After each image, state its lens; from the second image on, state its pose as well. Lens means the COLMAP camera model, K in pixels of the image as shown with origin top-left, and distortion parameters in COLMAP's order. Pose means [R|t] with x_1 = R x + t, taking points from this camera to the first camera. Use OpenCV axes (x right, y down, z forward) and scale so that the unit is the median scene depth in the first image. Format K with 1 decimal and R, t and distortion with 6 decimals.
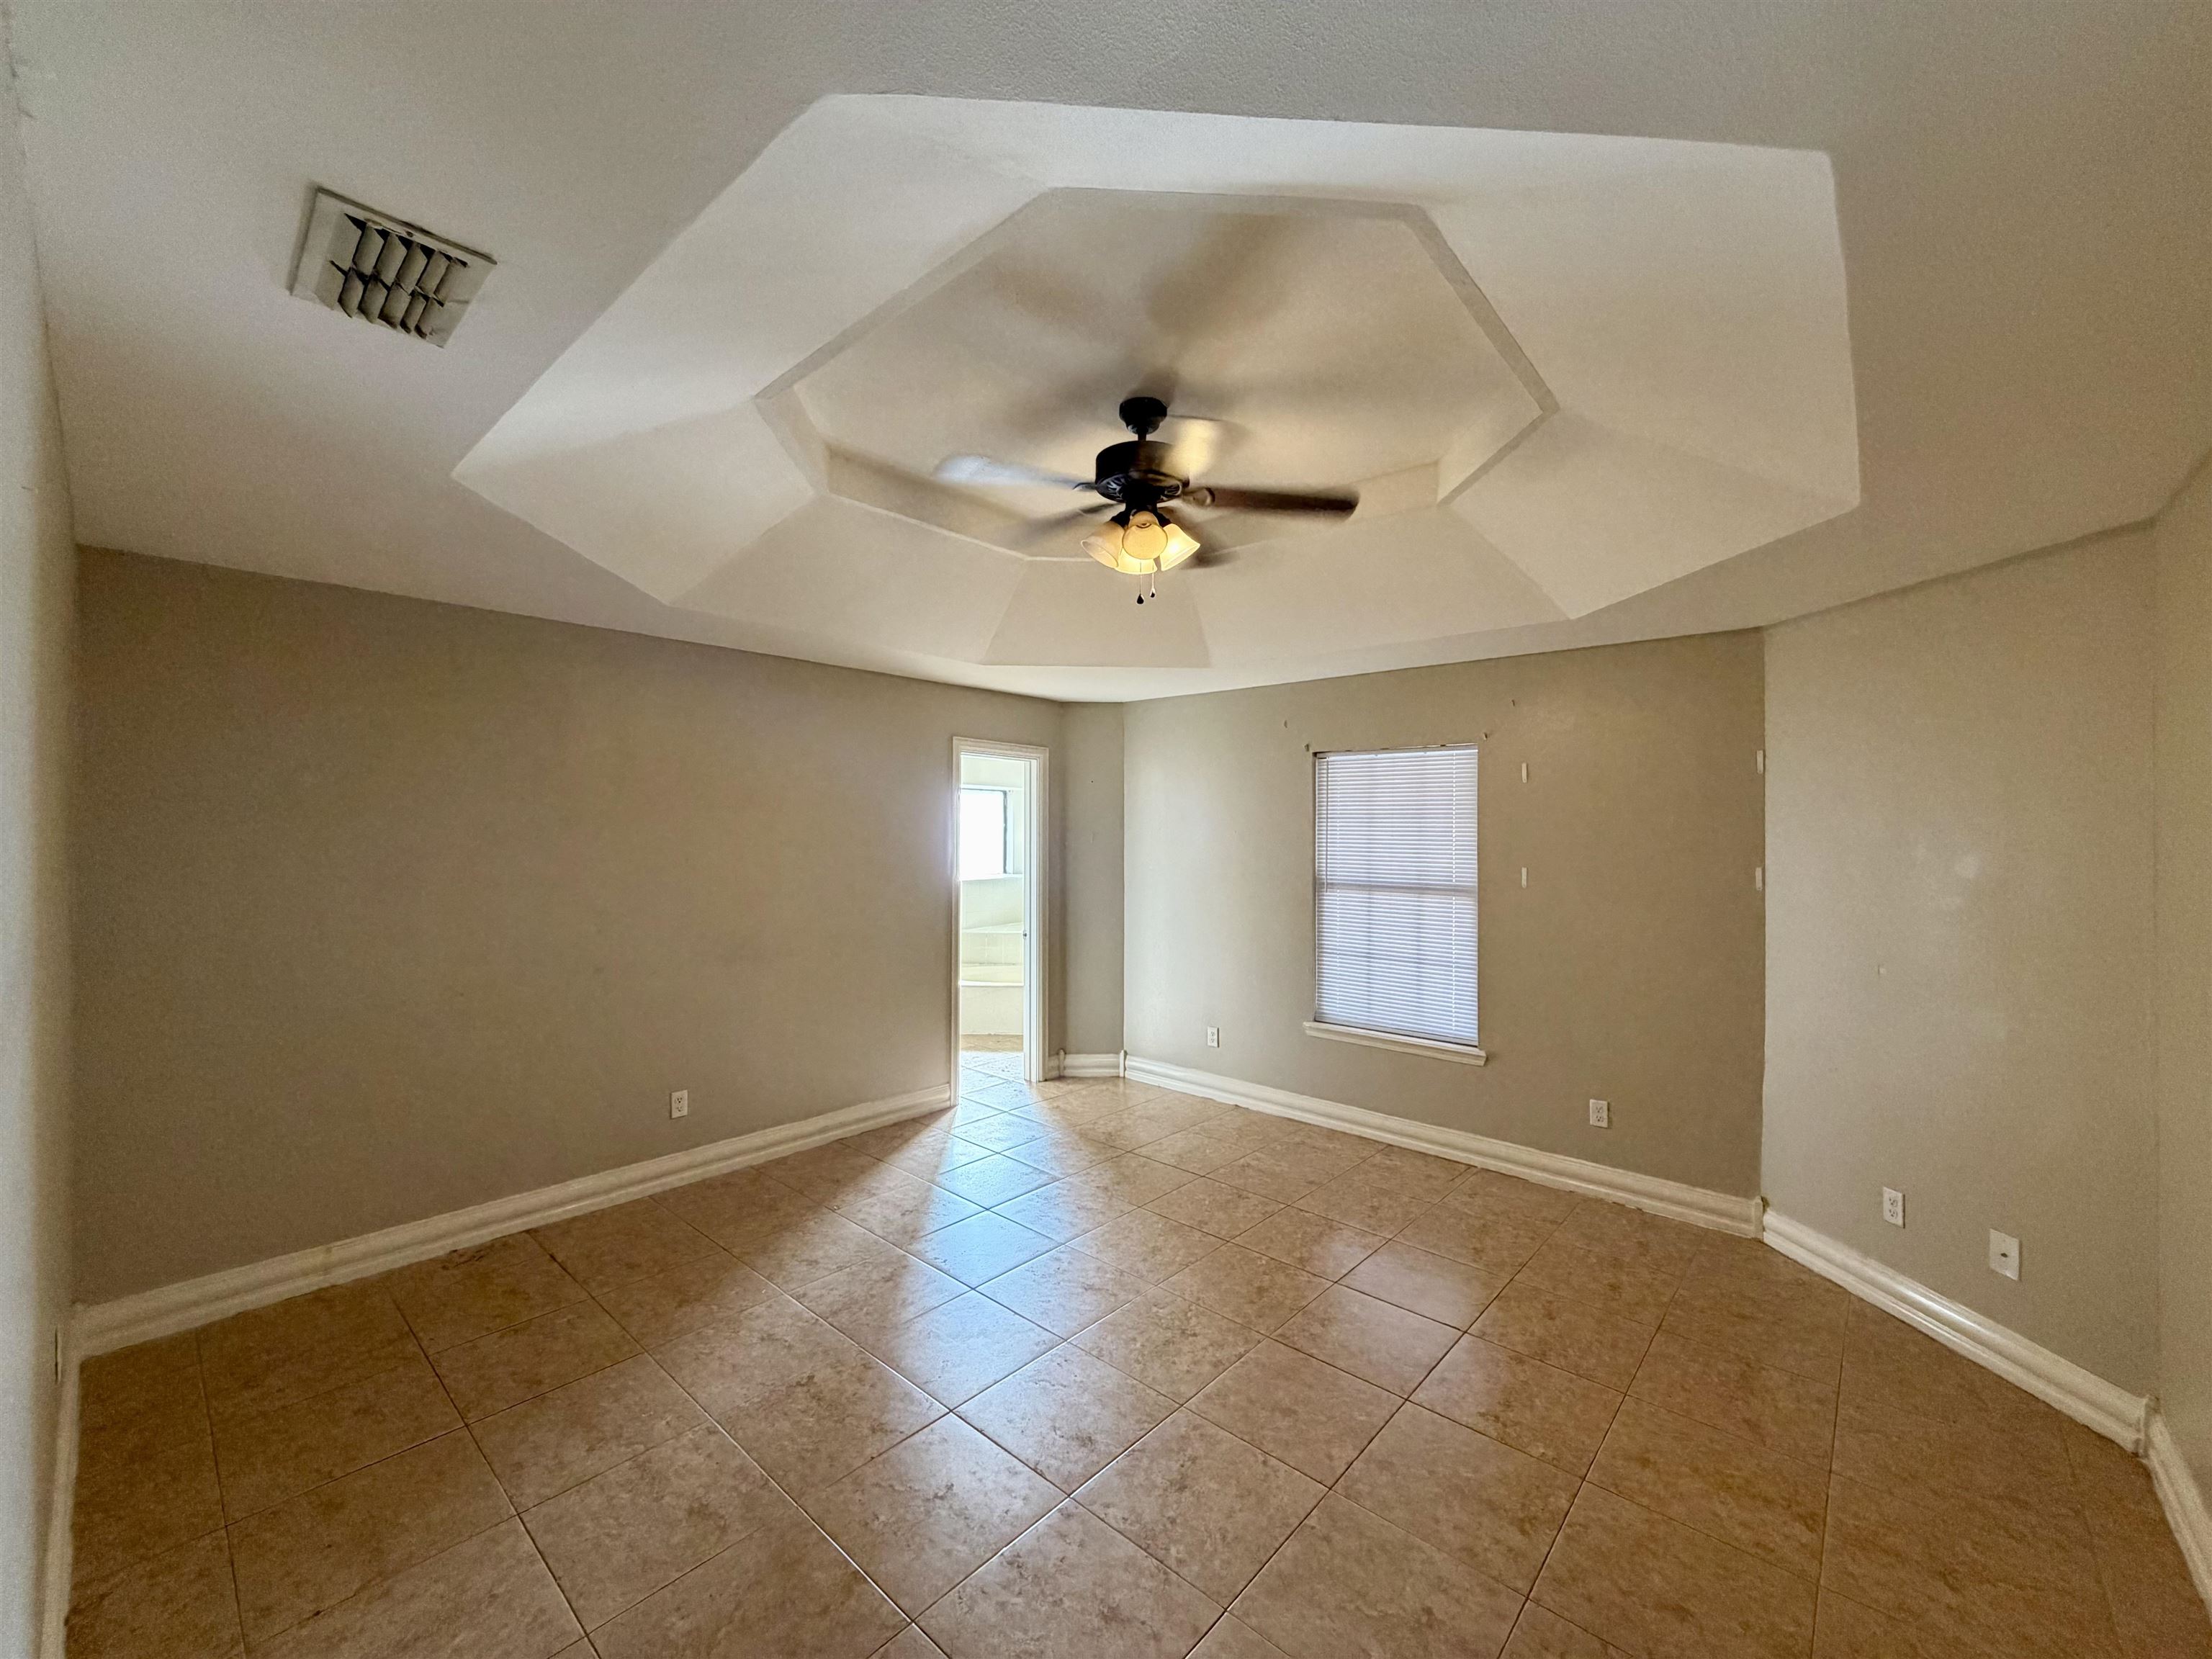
lens RADIAL K [[878.7, 0, 1103.3], [0, 878.7, 833.1], [0, 0, 1]] dist [-0.000579, 0.000001]
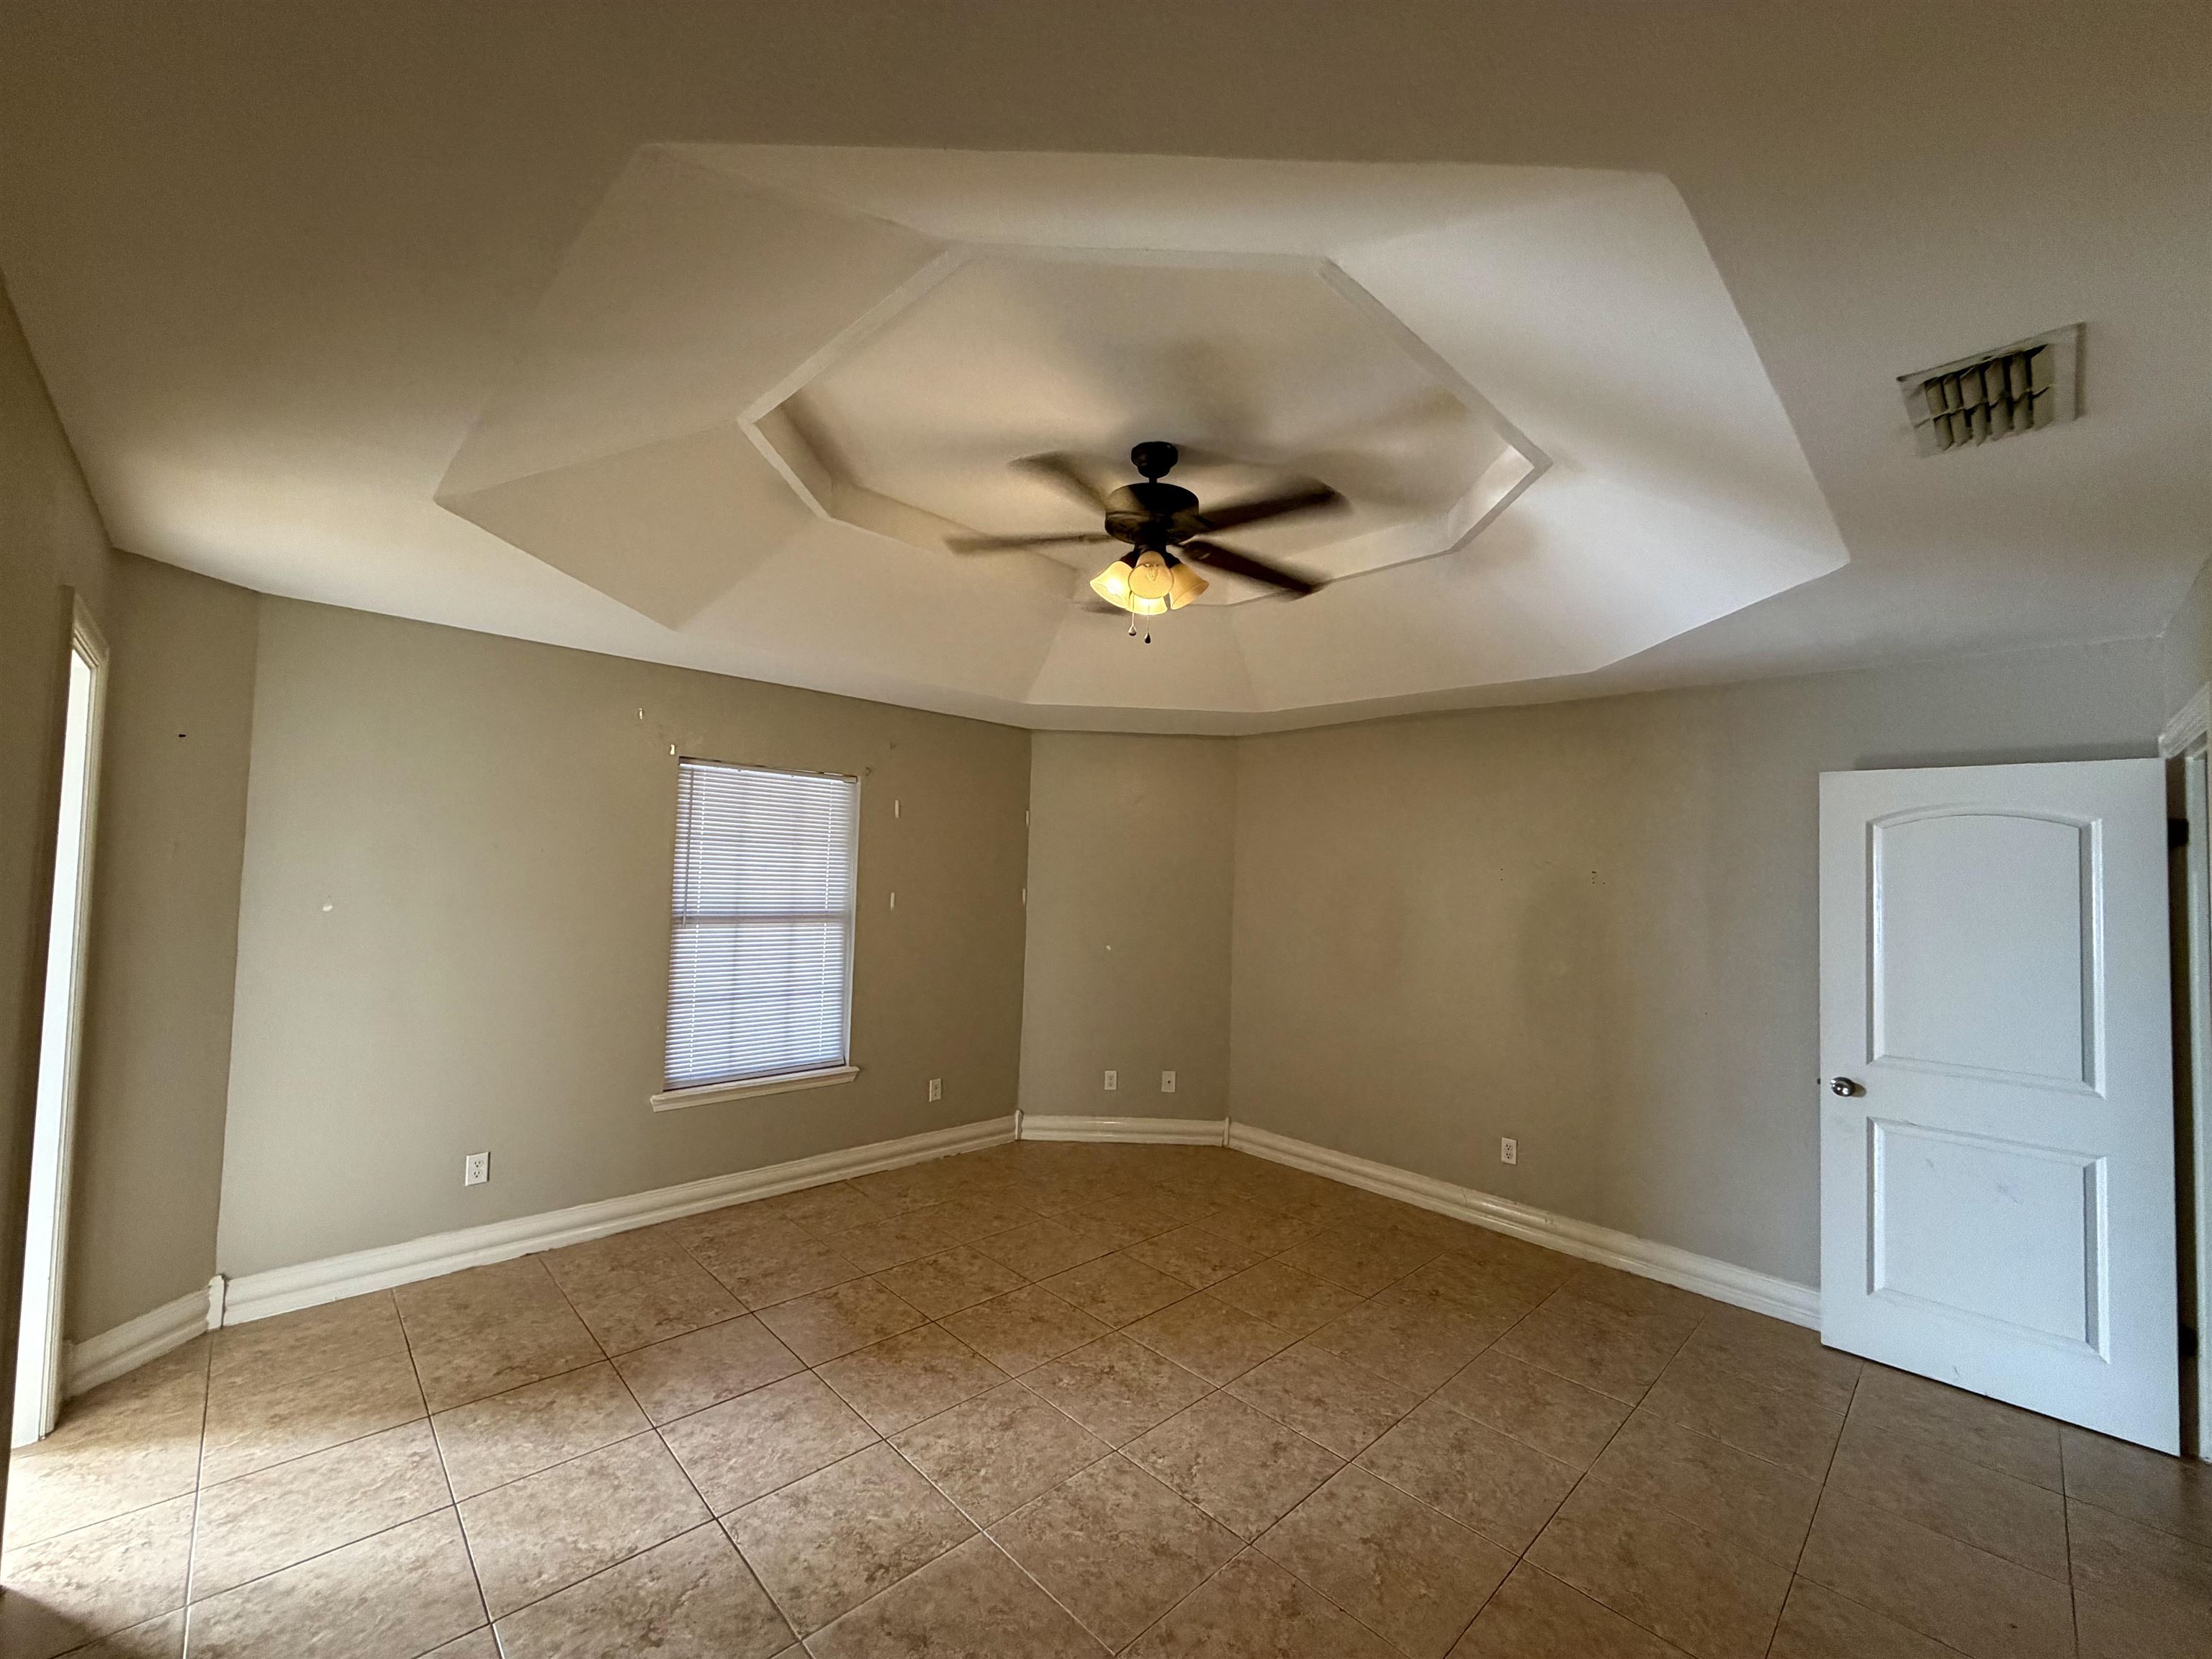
lens RADIAL K [[878.7, 0, 1103.3], [0, 878.7, 833.1], [0, 0, 1]] dist [-0.000579, 0.000001]
pose [[0.072081, 0.038094, 0.996671, -0.587545], [-0.030893, 0.998876, -0.035944, -0.005312], [-0.996920, -0.028199, 0.073177, 0.600448]]
